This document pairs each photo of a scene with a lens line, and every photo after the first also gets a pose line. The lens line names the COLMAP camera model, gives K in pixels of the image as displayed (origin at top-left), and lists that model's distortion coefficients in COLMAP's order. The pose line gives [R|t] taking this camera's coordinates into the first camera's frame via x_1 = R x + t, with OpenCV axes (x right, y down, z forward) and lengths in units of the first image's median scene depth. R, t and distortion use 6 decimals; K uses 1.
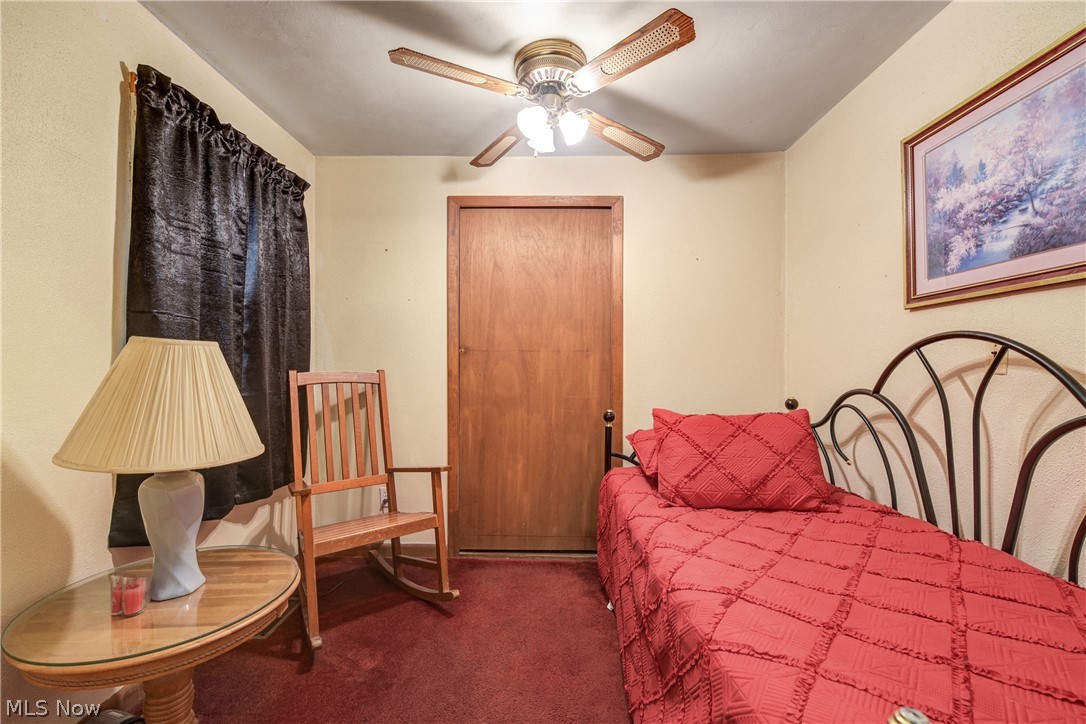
lens RADIAL K [[448.6, 0, 542.7], [0, 448.6, 365.4], [0, 0, 1]] dist [-0.001647, -0.000146]
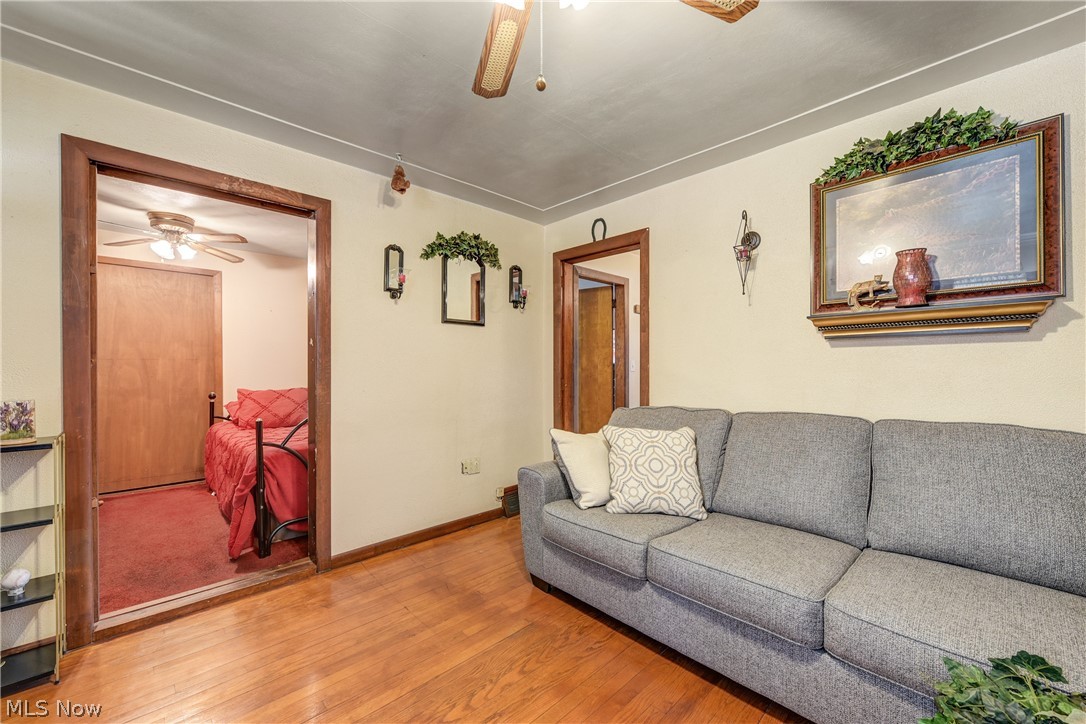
lens RADIAL K [[426.5, 0, 541.9], [0, 426.5, 367.0], [0, 0, 1]] dist [-0.003517, -0.000352]
pose [[0.709190, -0.008775, 0.704962, -0.105570], [0.007823, 0.999959, 0.004578, -0.001843], [-0.704974, 0.002268, 0.709230, -1.030429]]
